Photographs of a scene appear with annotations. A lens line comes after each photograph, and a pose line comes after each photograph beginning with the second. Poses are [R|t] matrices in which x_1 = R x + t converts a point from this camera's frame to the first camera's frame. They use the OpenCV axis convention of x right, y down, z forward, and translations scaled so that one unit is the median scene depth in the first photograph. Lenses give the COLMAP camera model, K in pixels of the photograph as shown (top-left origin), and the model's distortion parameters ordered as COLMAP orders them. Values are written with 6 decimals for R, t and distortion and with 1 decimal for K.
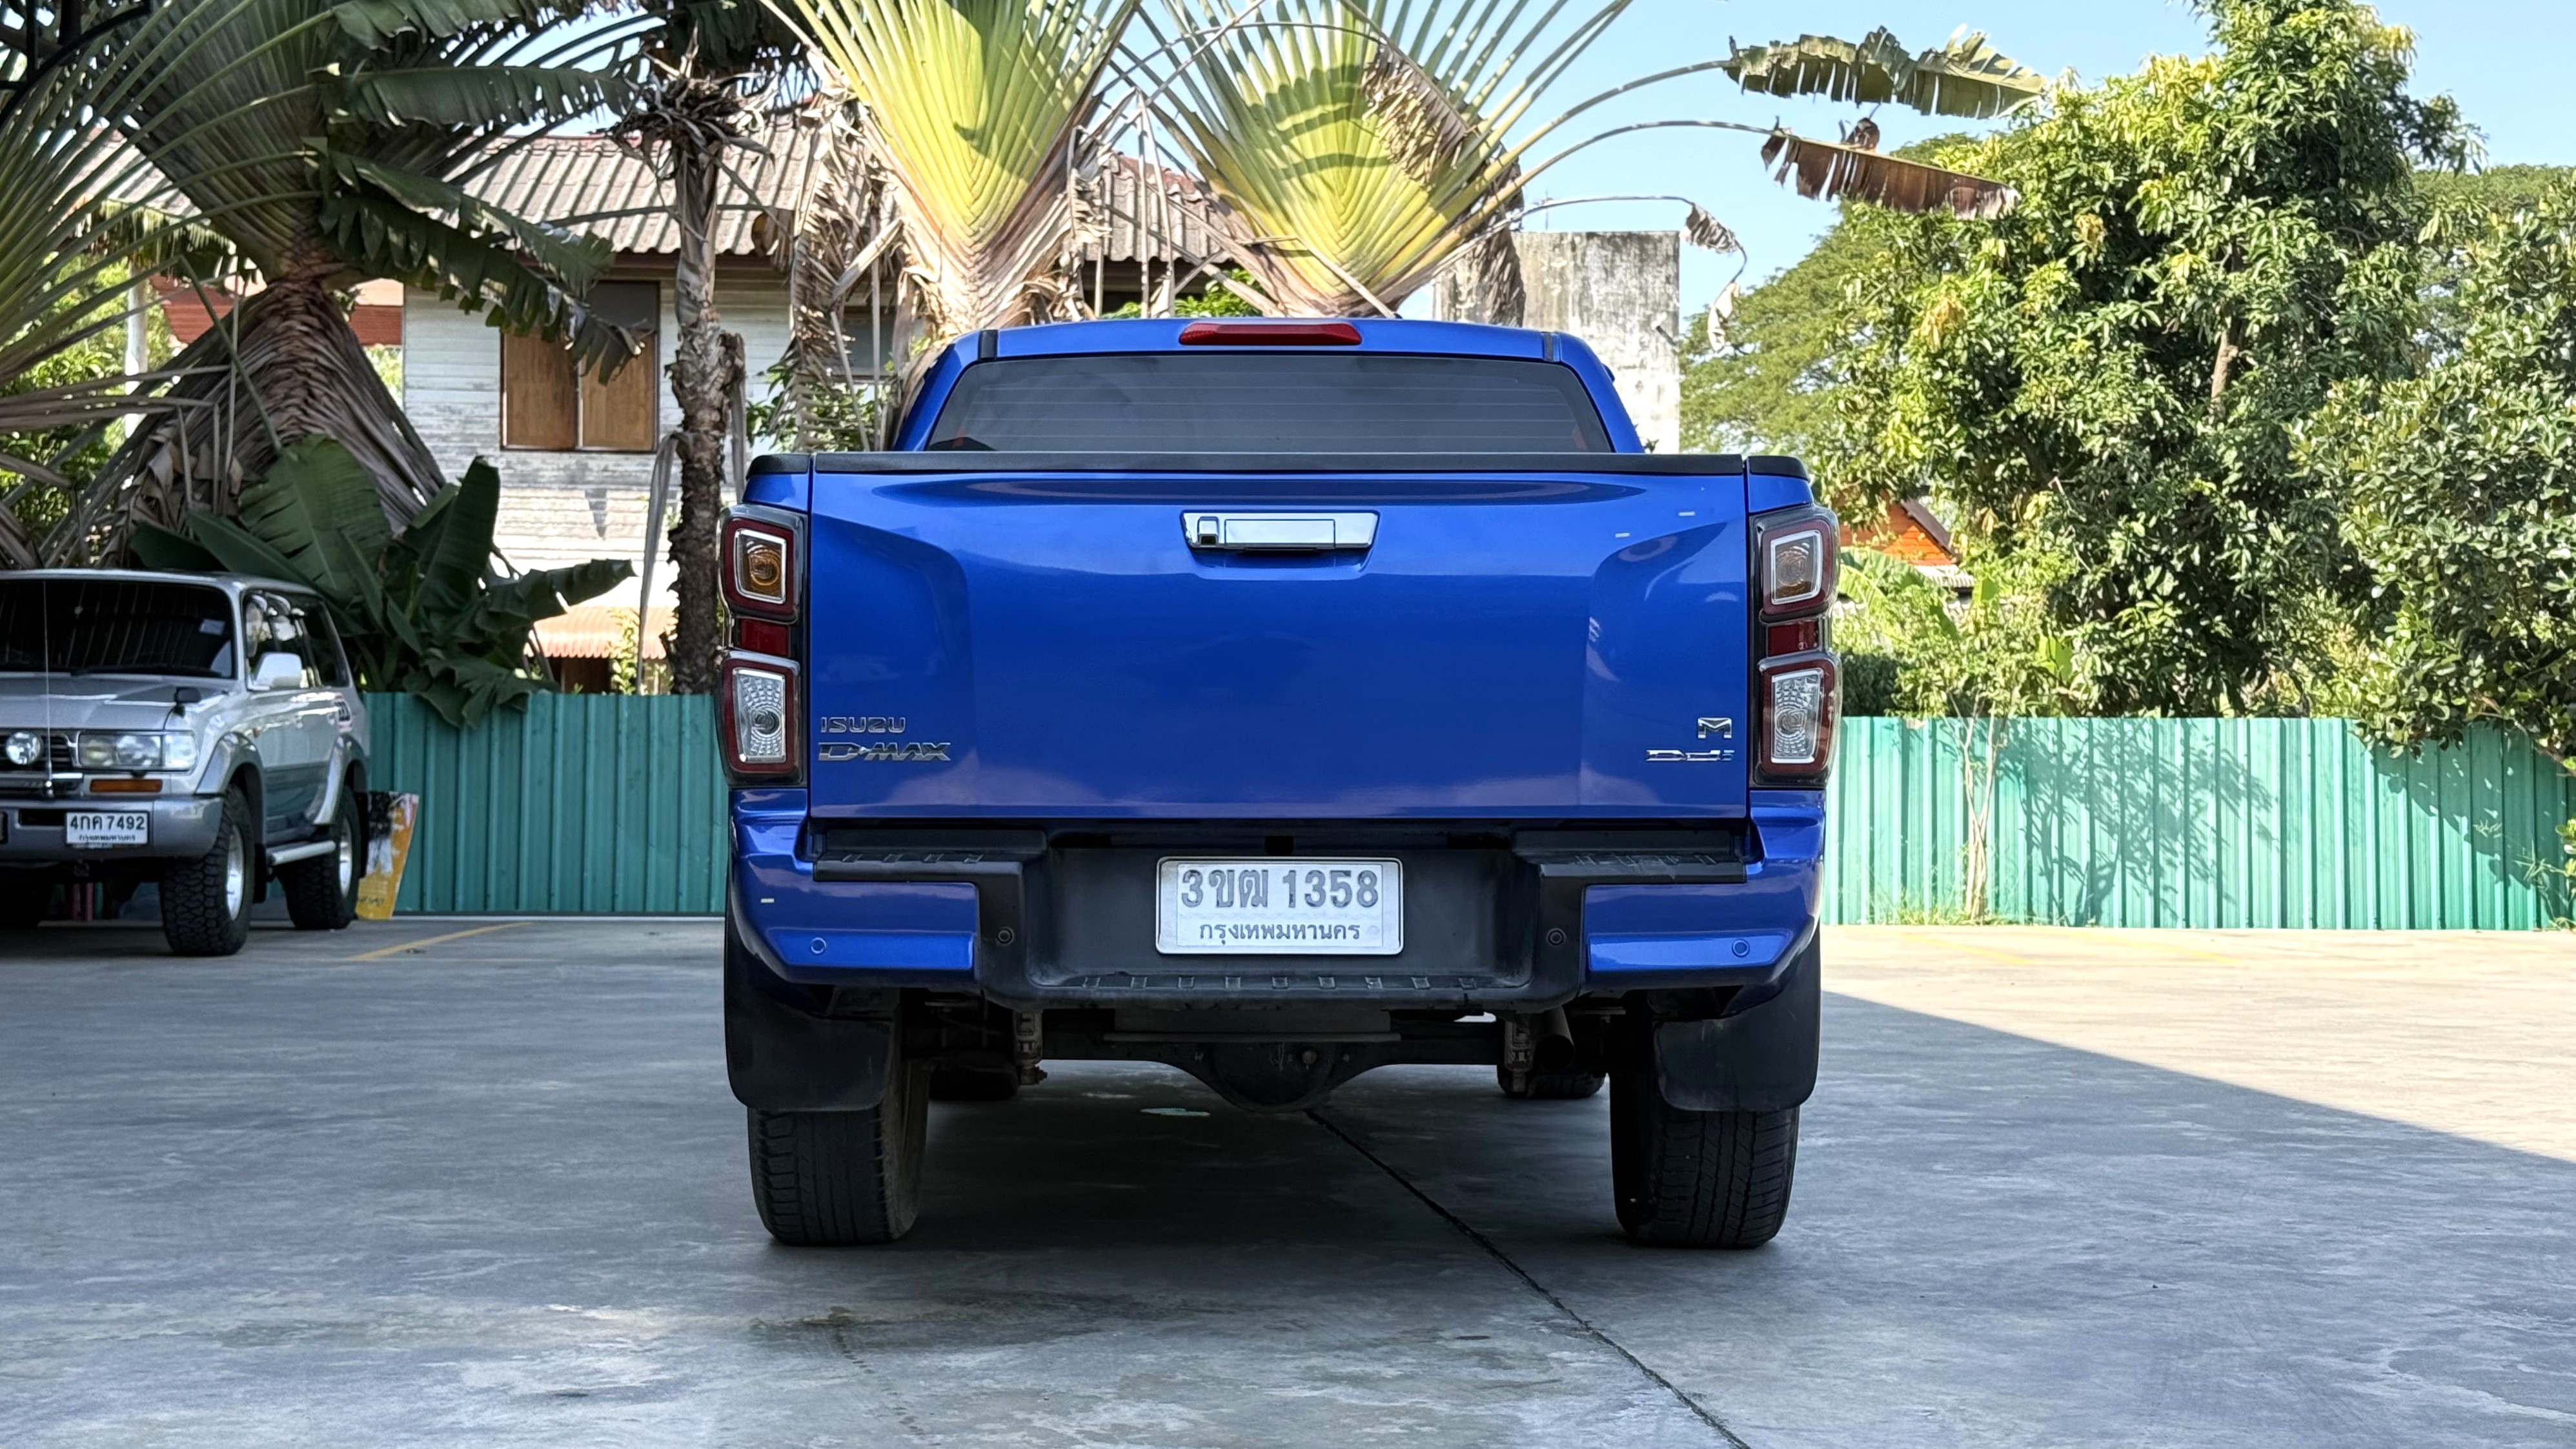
lens RADIAL K [[3664.5, 0, 1288.7], [0, 3664.5, 709.6], [0, 0, 1]] dist [0.192028, 0.000000]
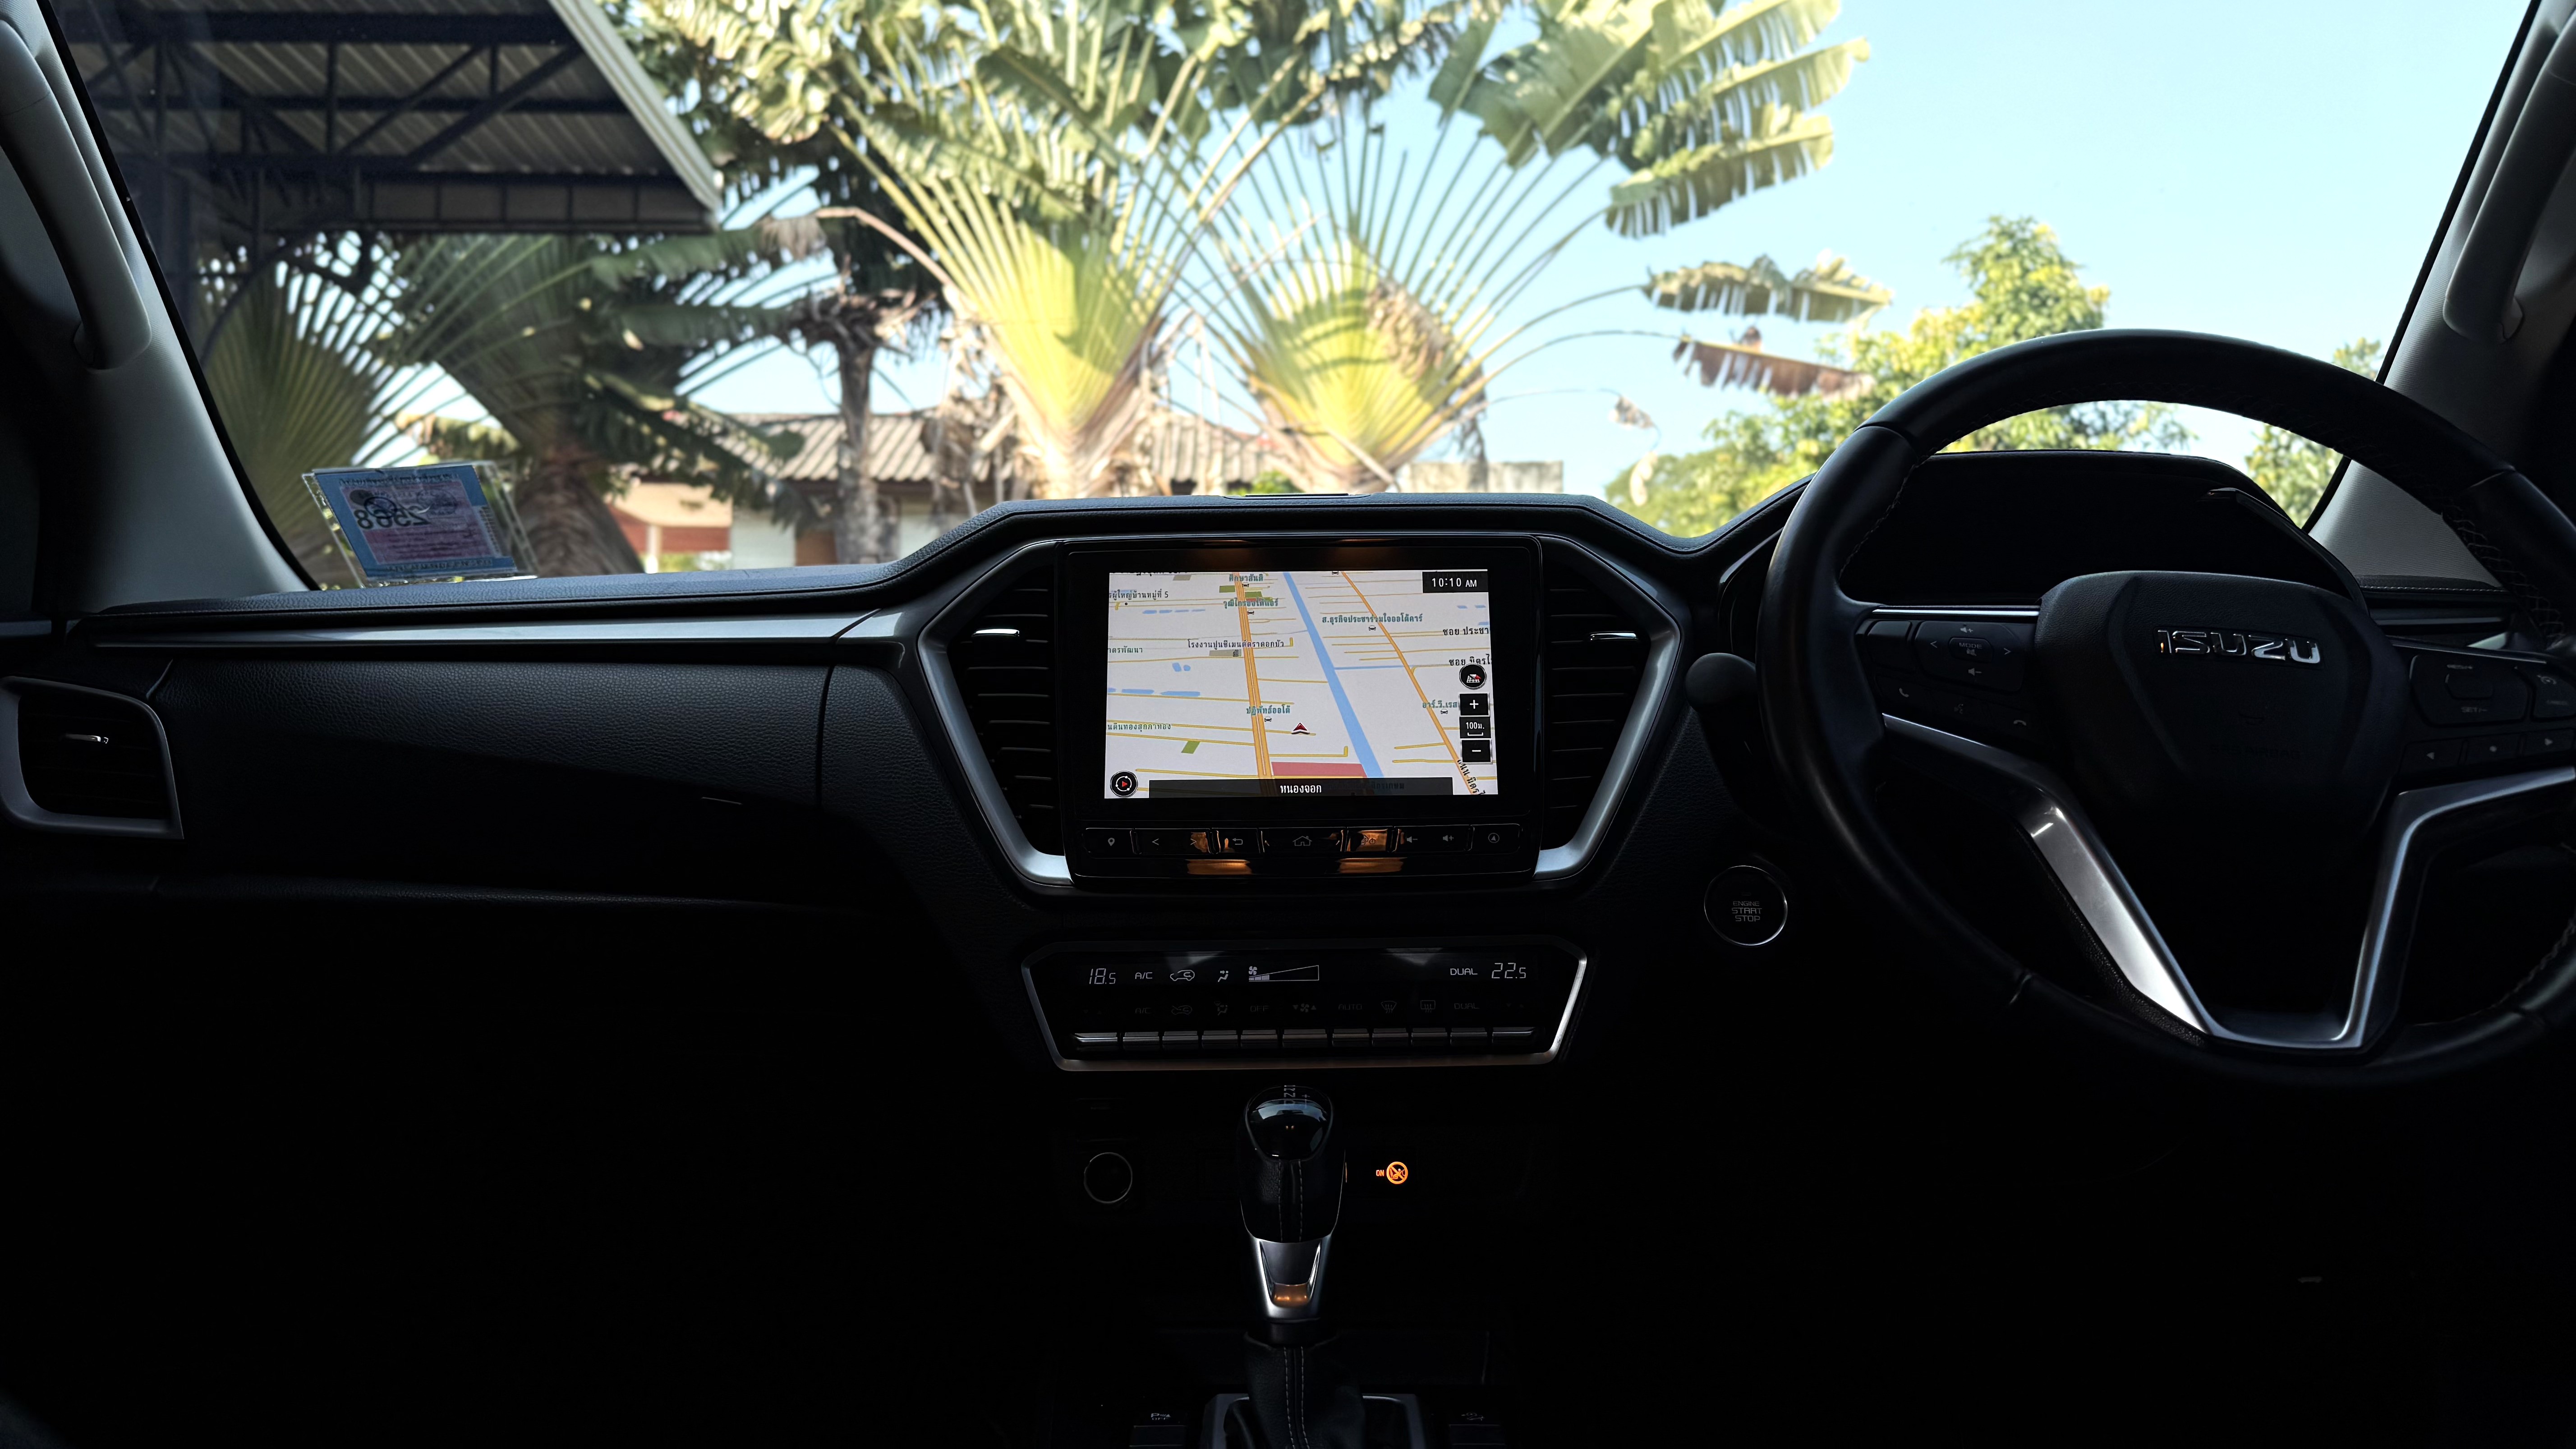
lens RADIAL K [[1828.0, 0, 1267.1], [0, 1828.0, 712.3], [0, 0, 1]] dist [0.044409, -0.025579]
pose [[0.999758, -0.011149, -0.018975, -0.004621], [0.010532, 0.999422, -0.032309, -0.003954], [0.019325, 0.032101, 0.999298, 0.353322]]
